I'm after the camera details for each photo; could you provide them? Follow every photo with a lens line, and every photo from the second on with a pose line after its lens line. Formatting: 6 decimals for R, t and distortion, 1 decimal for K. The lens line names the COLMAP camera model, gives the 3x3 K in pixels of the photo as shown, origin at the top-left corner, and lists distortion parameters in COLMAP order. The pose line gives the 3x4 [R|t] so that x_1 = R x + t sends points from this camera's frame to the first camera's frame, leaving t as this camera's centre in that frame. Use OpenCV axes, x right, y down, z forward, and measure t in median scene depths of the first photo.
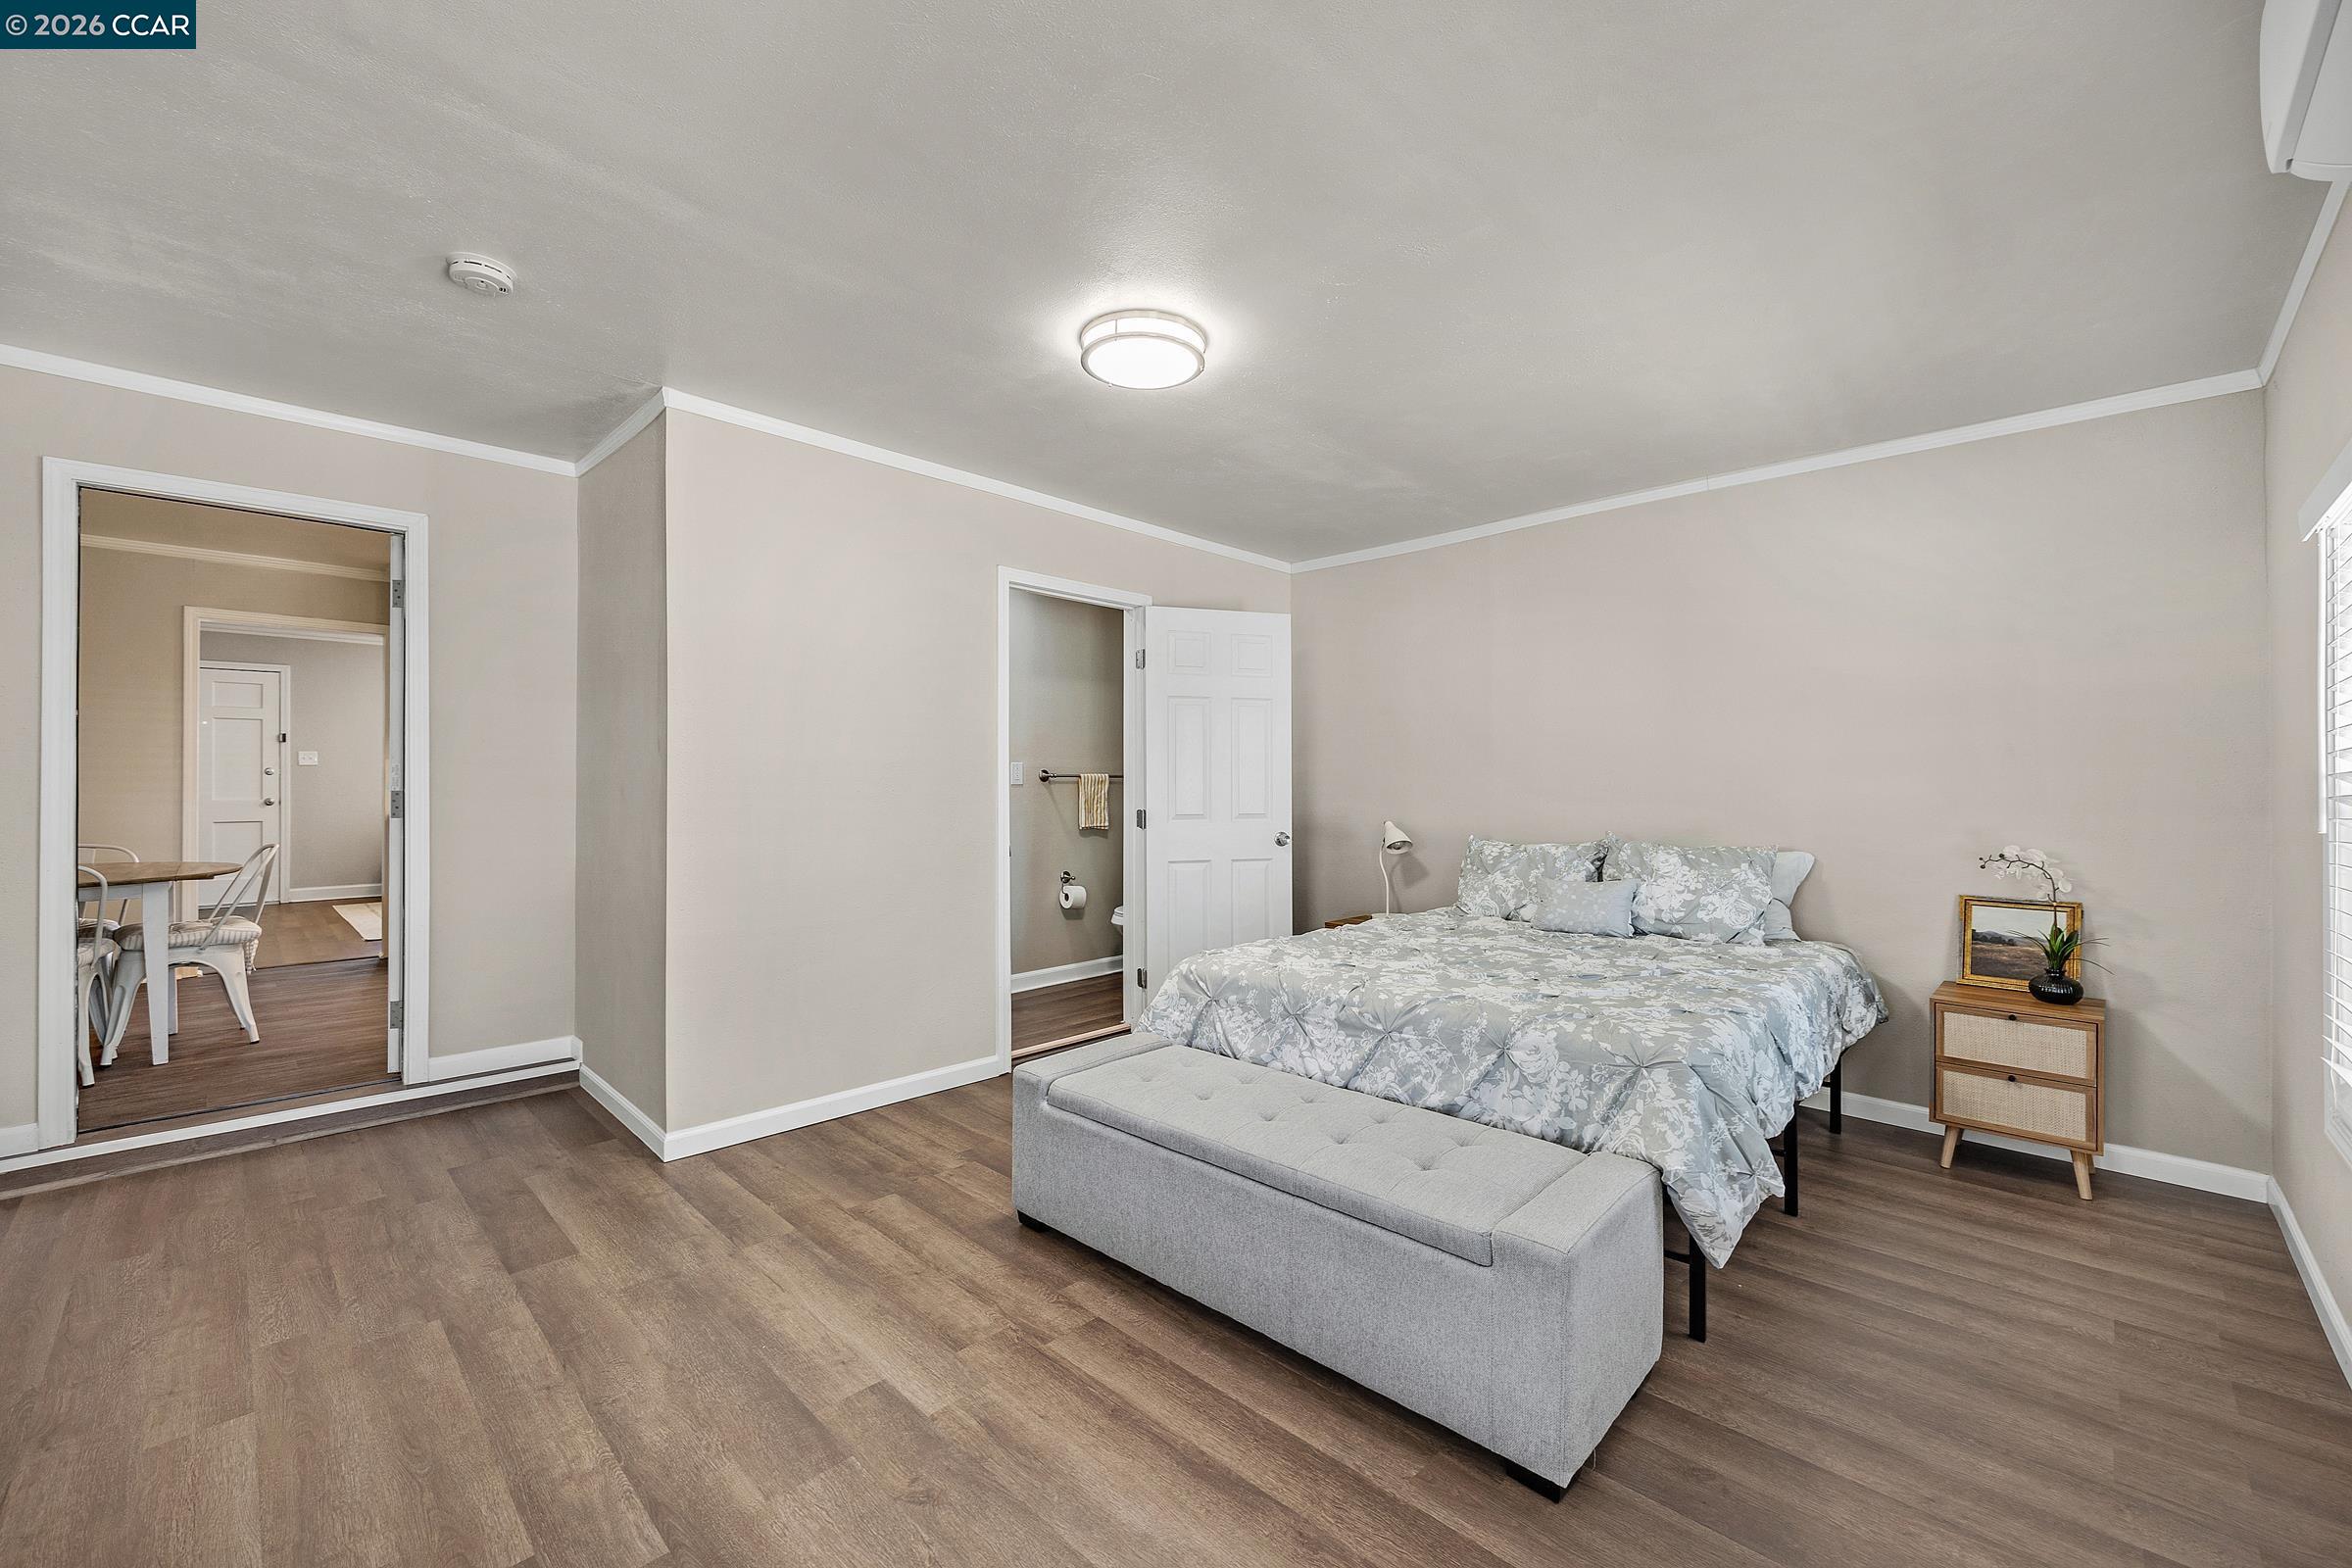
lens RADIAL K [[939.7, 0, 1182.8], [0, 939.7, 786.5], [0, 0, 1]] dist [-0.002253, 0.000086]
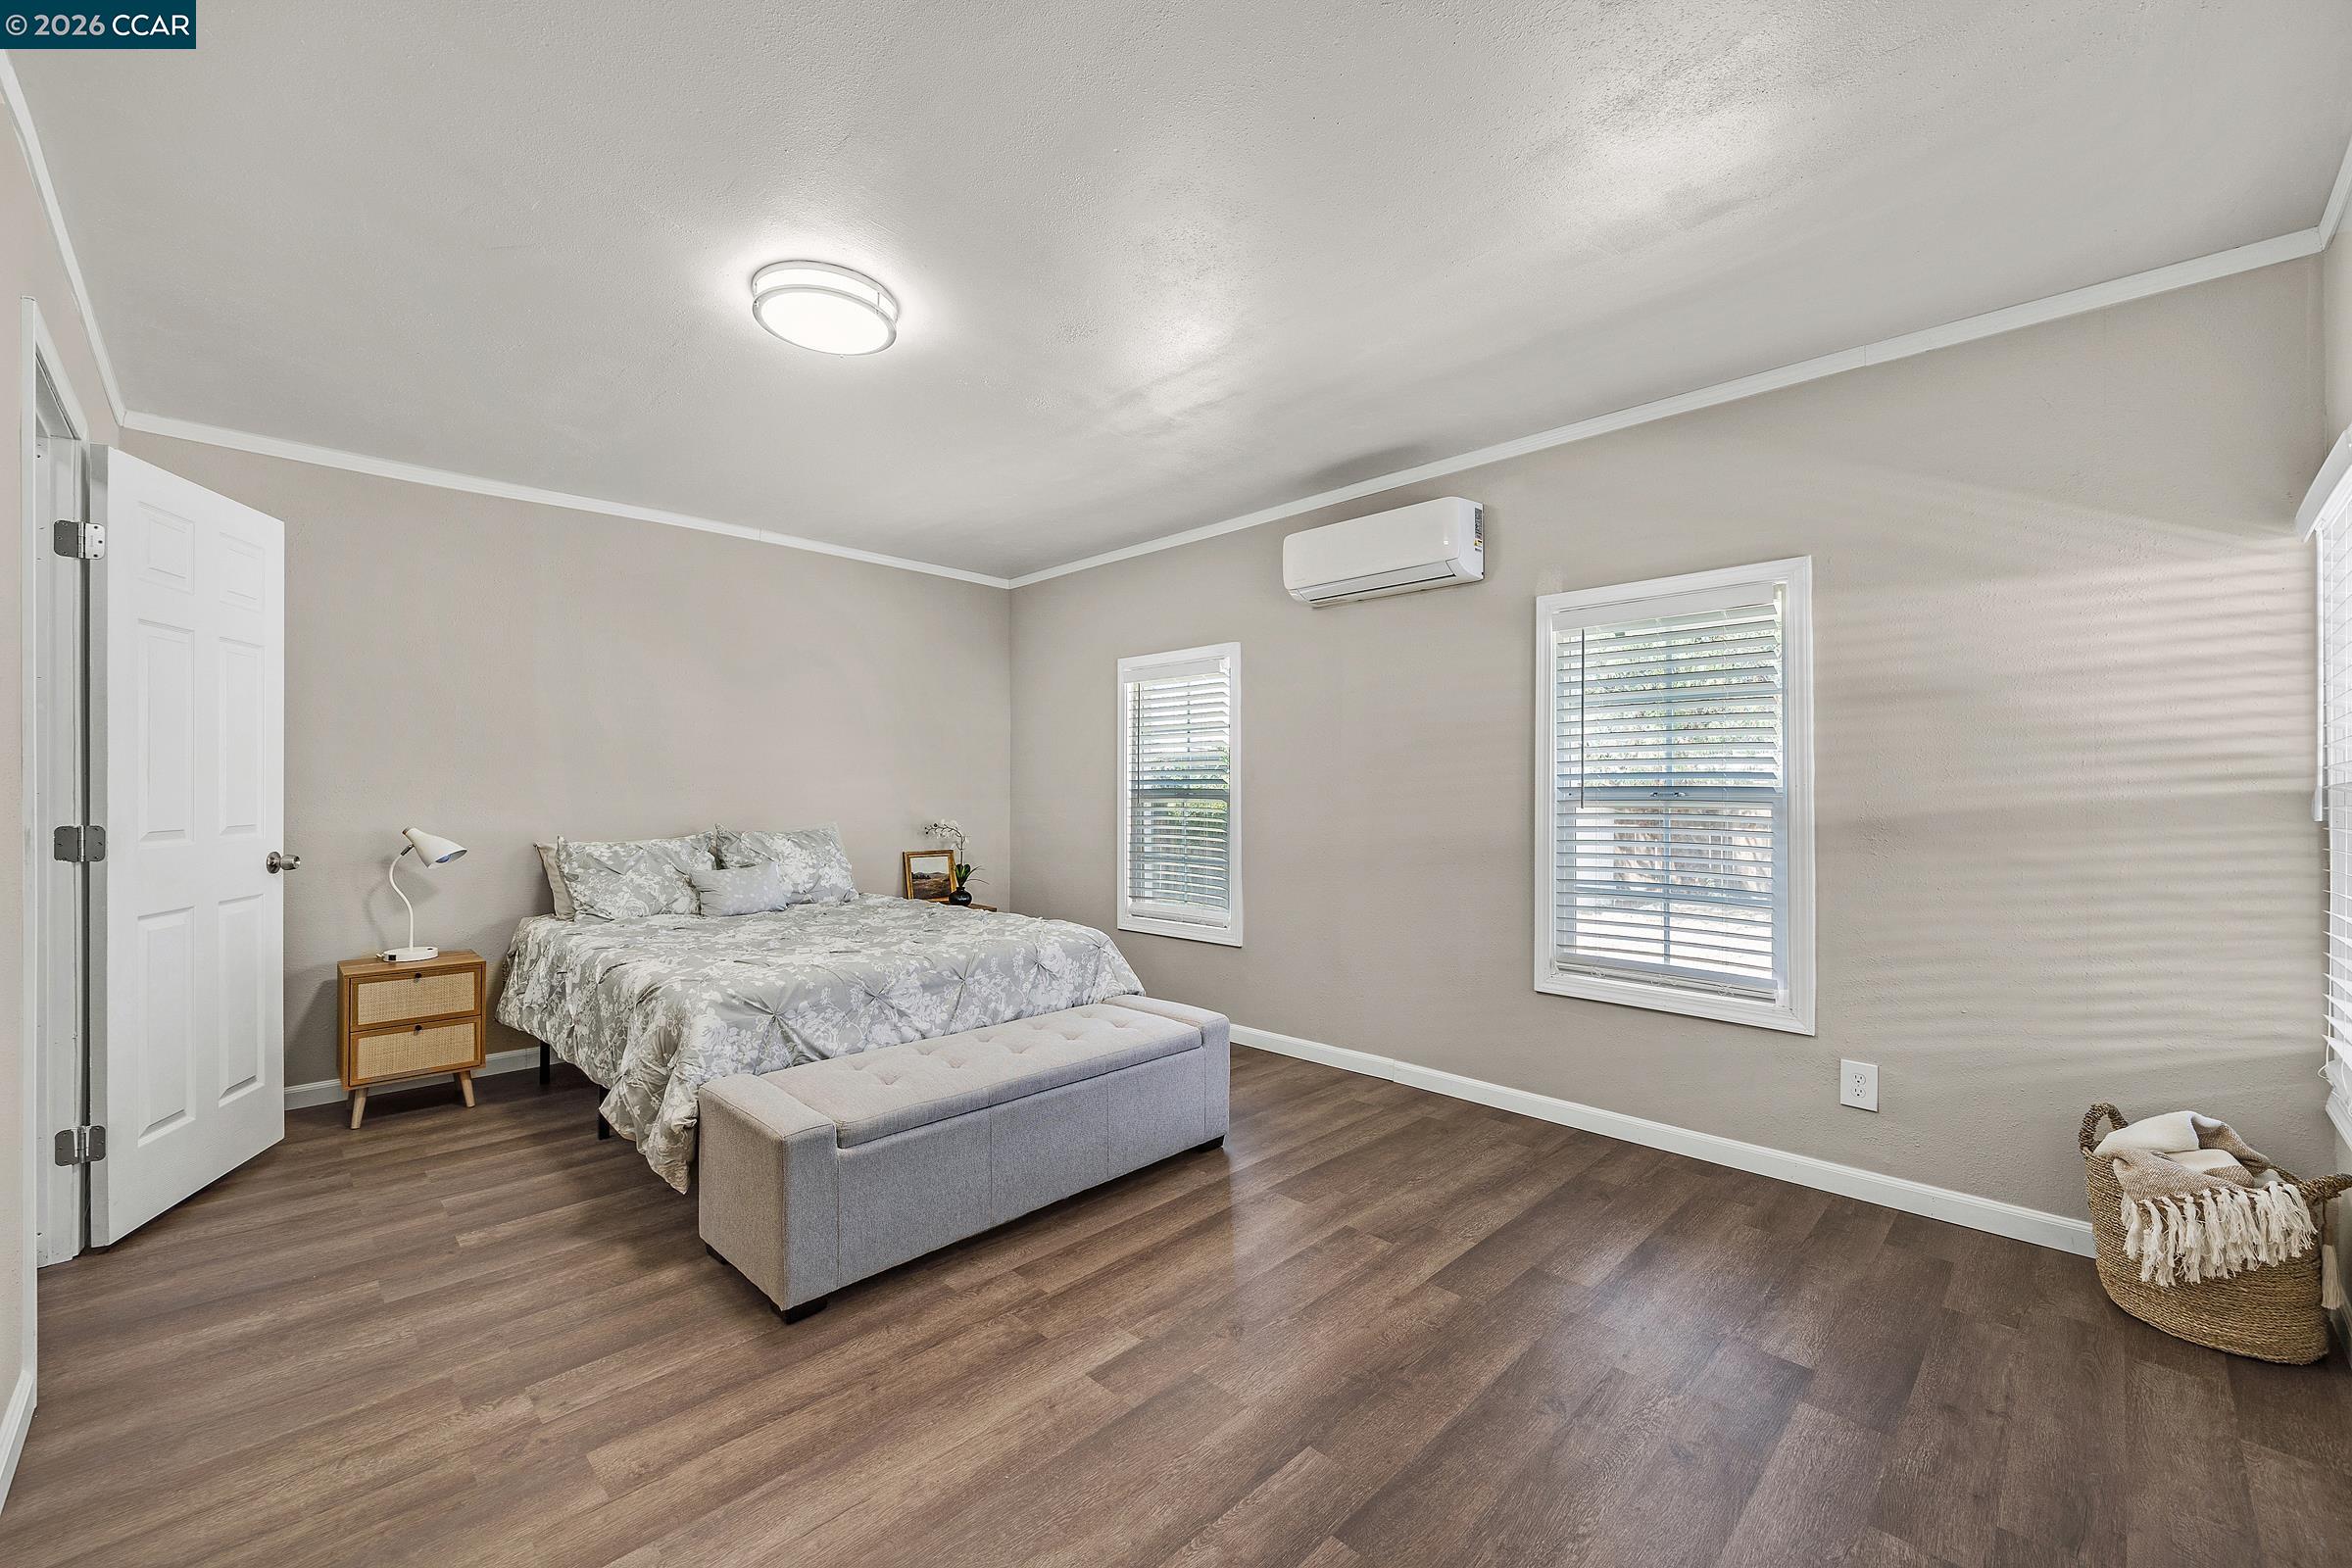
lens RADIAL K [[939.7, 0, 1182.8], [0, 939.7, 786.5], [0, 0, 1]] dist [-0.002253, 0.000086]
pose [[0.005882, -0.000337, 0.999983, -1.011449], [-0.005109, 0.999987, 0.000367, 0.000877], [-0.999970, -0.005112, 0.005880, 0.682871]]
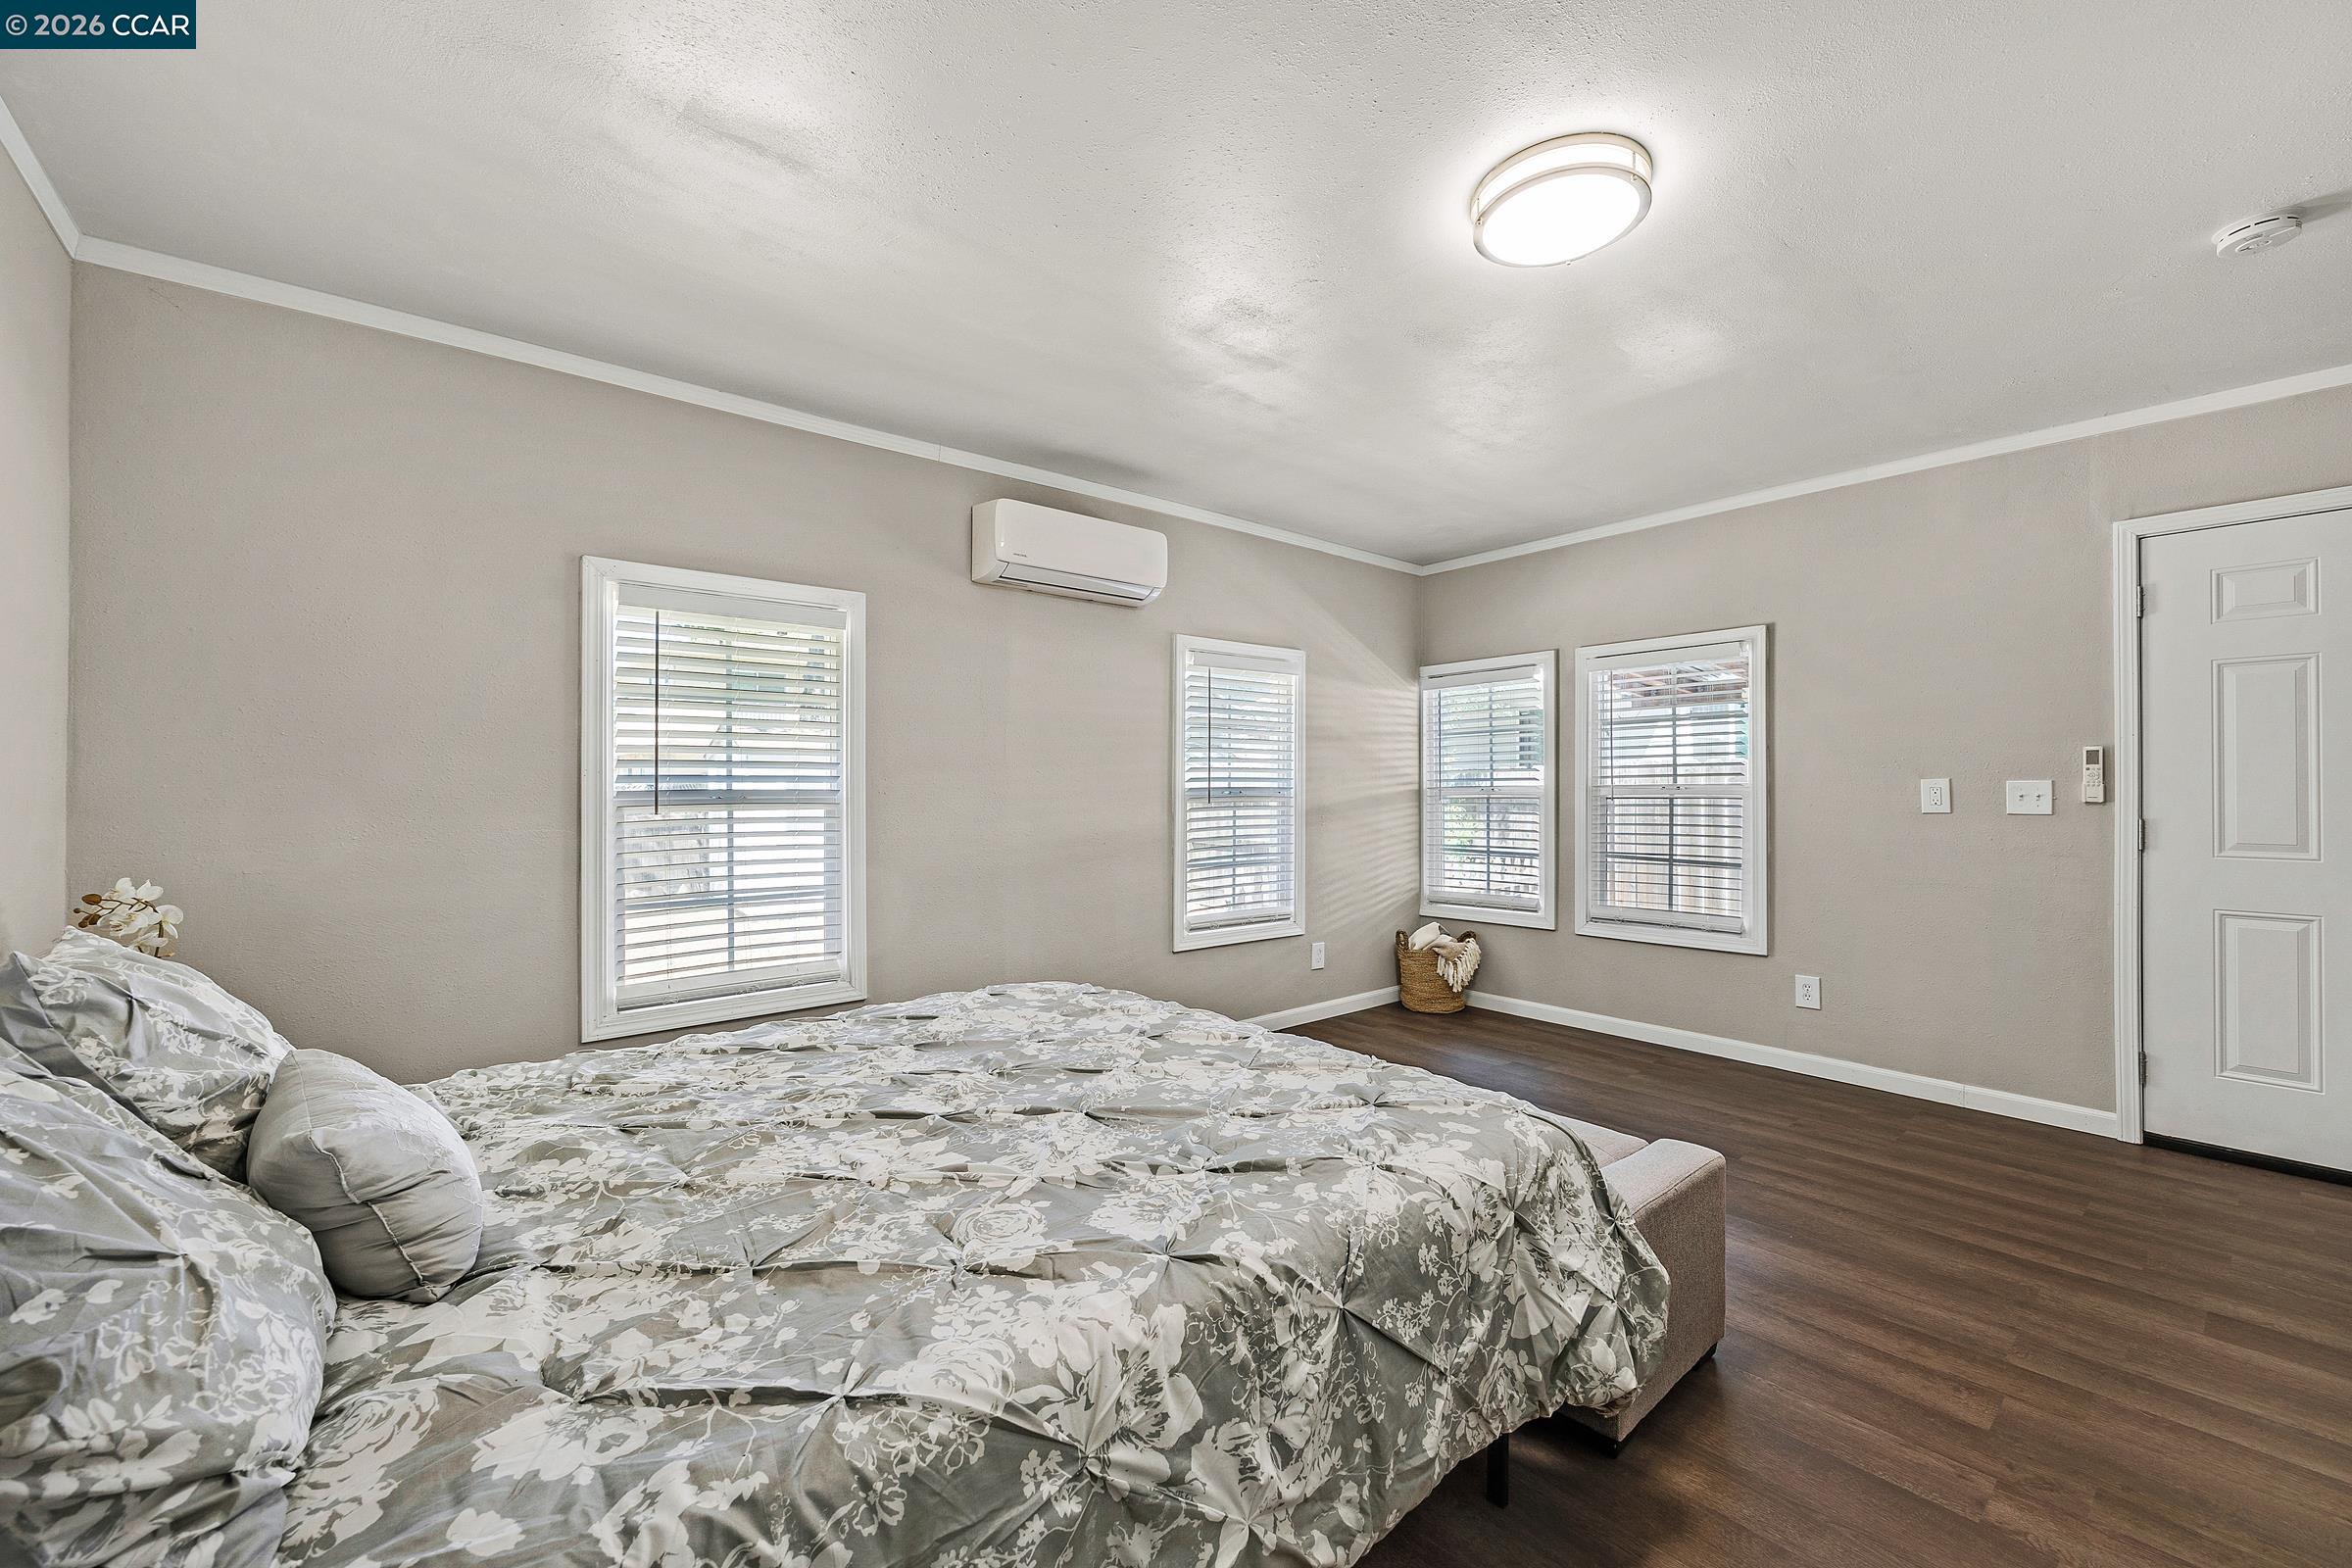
lens RADIAL K [[952.9, 0, 1184.9], [0, 952.9, 777.9], [0, 0, 1]] dist [-0.001454, -0.000033]
pose [[-0.995864, 0.003414, 0.090794, 0.180067], [0.001593, 0.999796, -0.020124, 0.016369], [-0.090844, -0.019896, -0.995666, 1.870196]]
